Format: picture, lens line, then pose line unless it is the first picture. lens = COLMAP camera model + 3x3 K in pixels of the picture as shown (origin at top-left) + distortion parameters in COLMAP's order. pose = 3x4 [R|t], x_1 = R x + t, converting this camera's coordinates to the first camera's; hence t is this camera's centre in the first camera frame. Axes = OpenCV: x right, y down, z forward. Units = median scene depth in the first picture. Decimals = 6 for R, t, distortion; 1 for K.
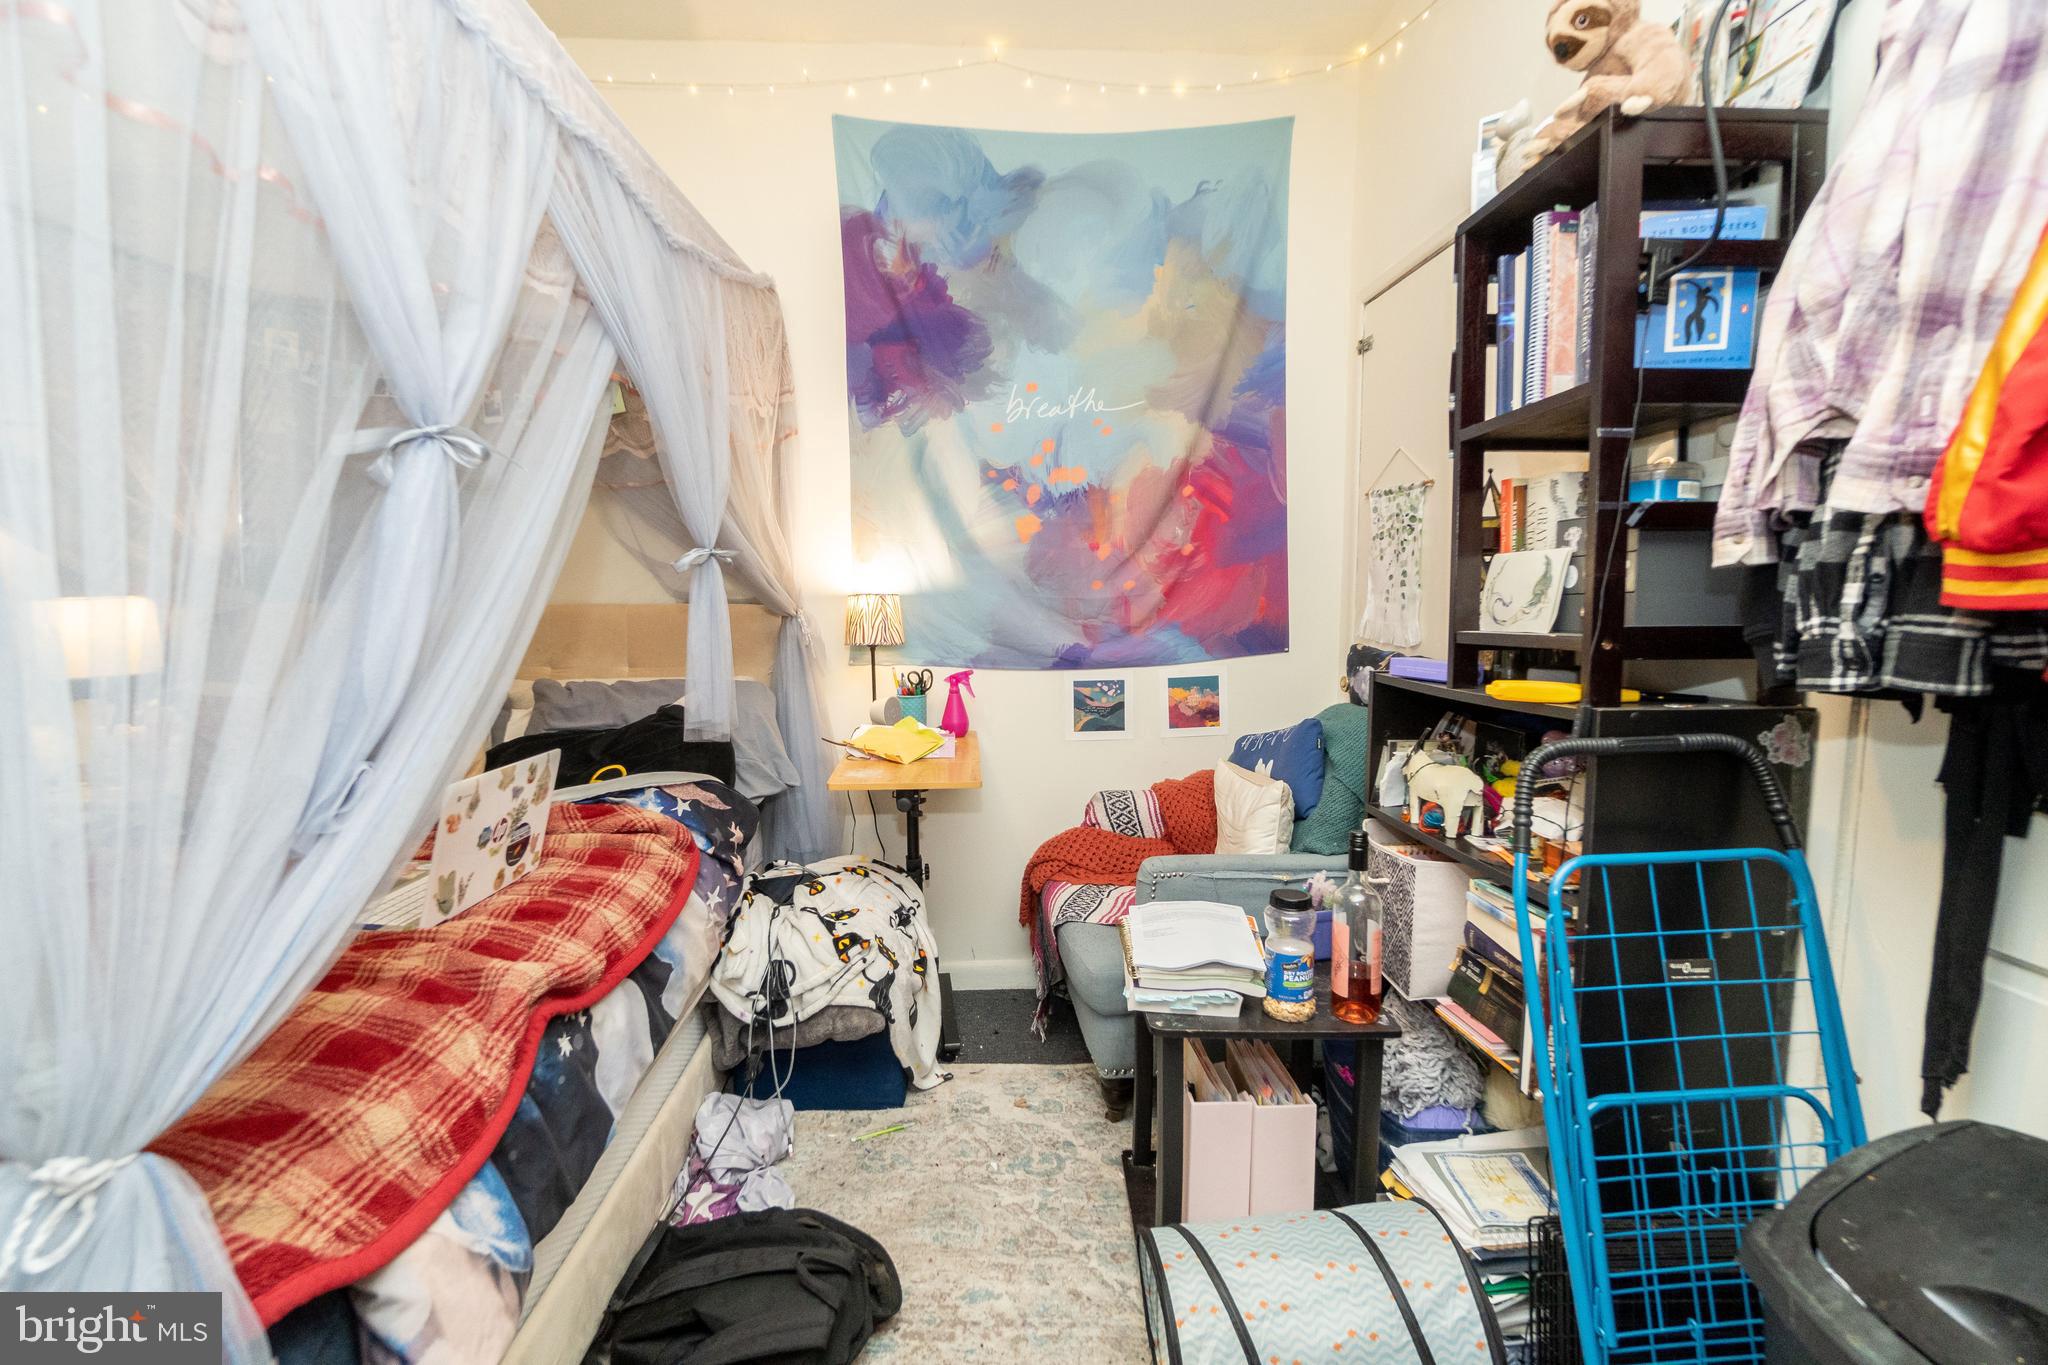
lens RADIAL K [[839.6, 0, 1029.8], [0, 839.6, 690.7], [0, 0, 1]] dist [-0.007704, 0.000021]
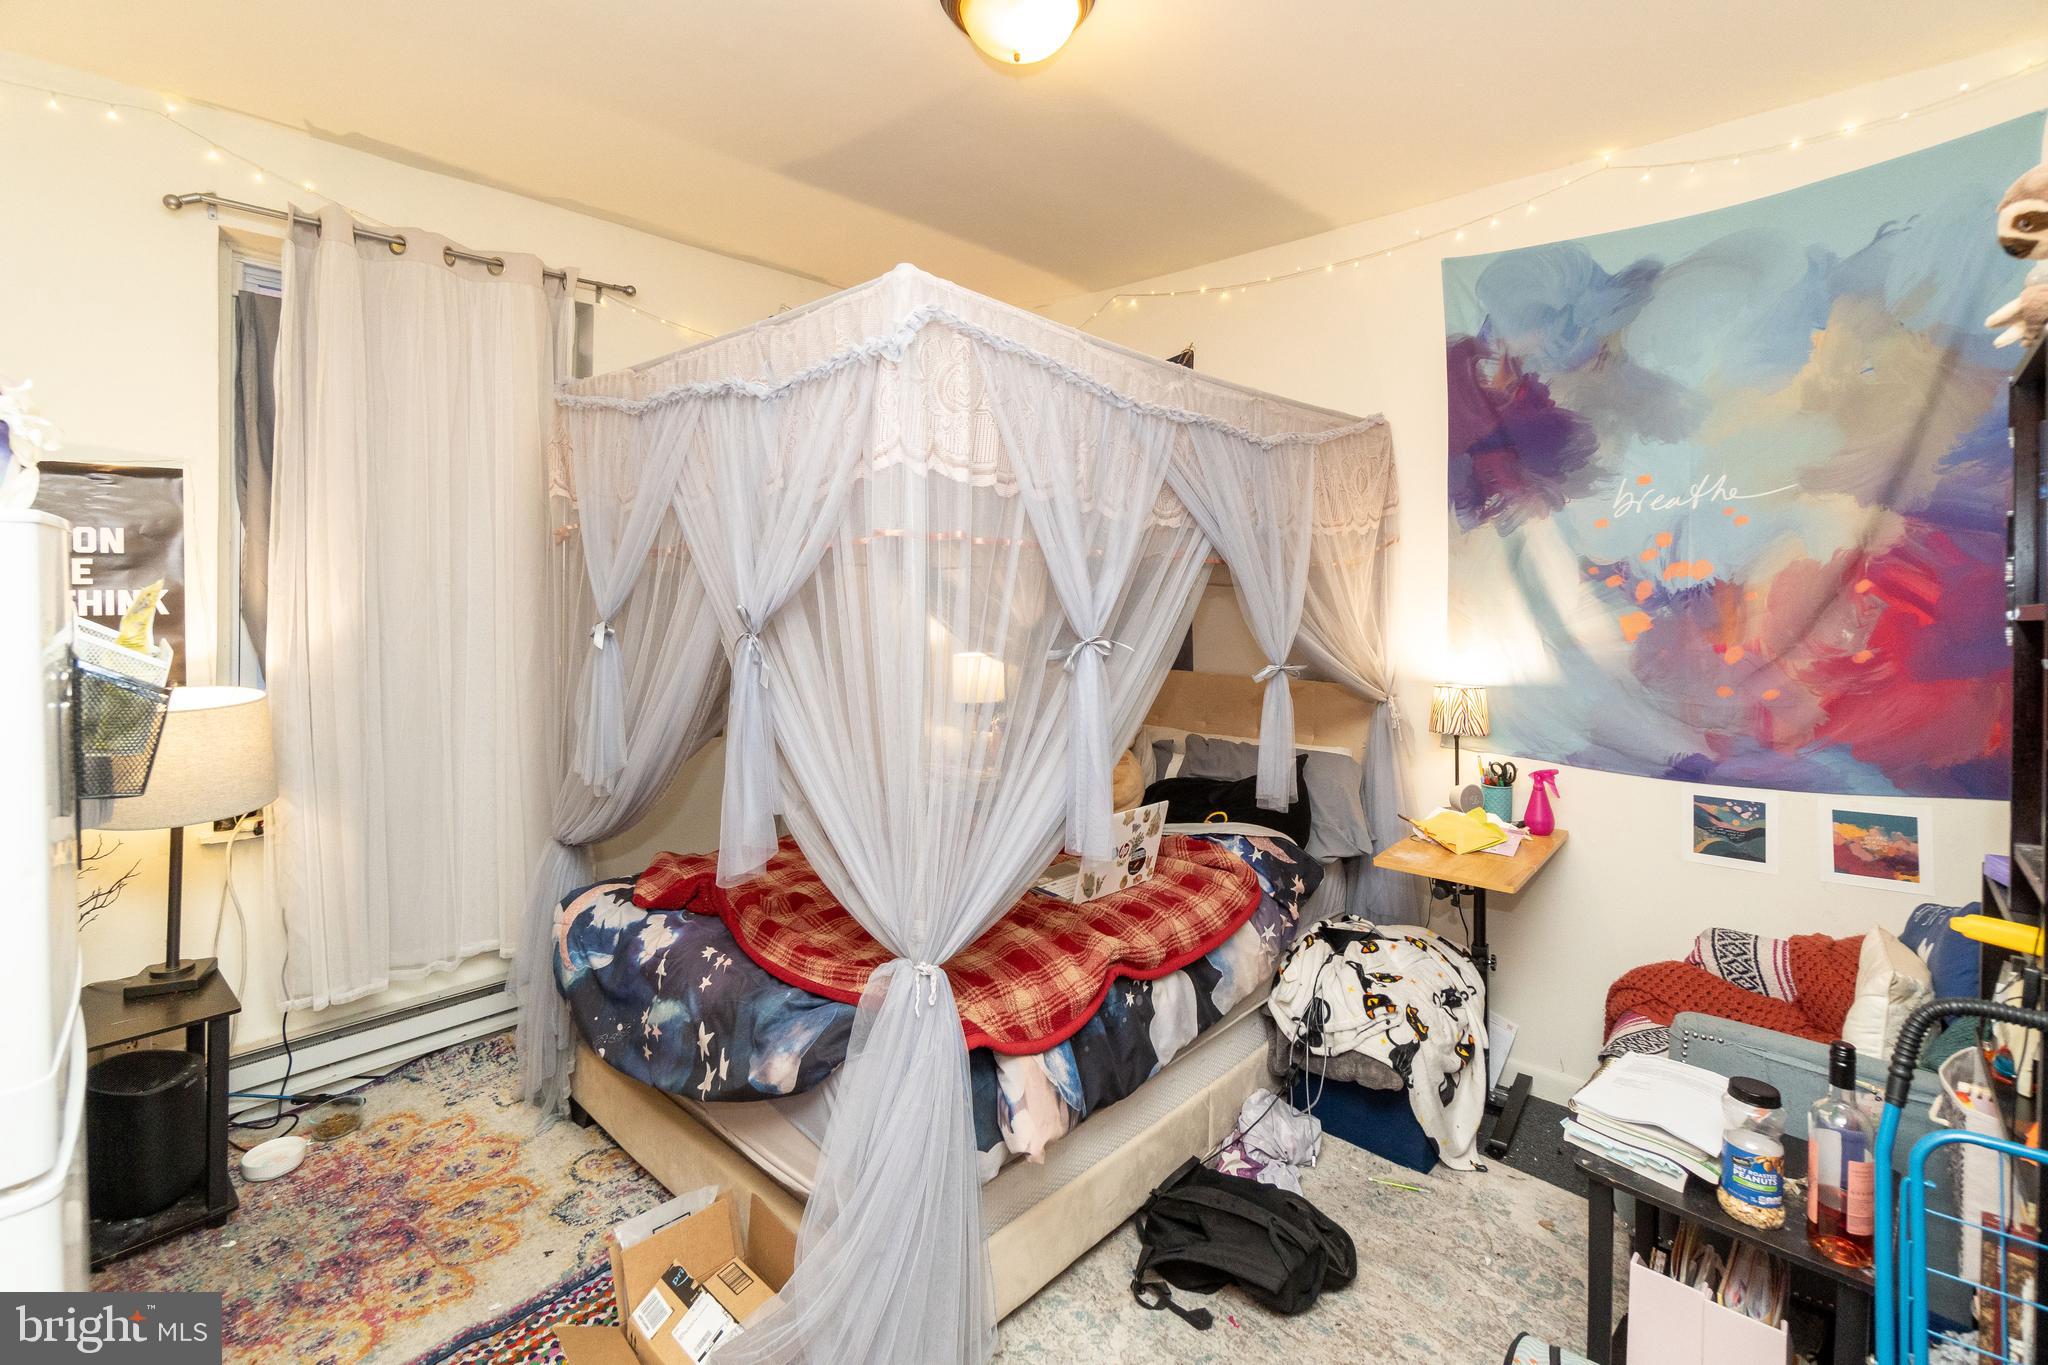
lens RADIAL K [[875.3, 0, 1023.2], [0, 875.3, 650.3], [0, 0, 1]] dist [-0.002814, 0.000201]
pose [[0.690331, 0.032544, -0.722762, 0.257925], [-0.080404, 0.996251, -0.031937, -0.088669], [0.719012, 0.080161, 0.690359, -0.185756]]
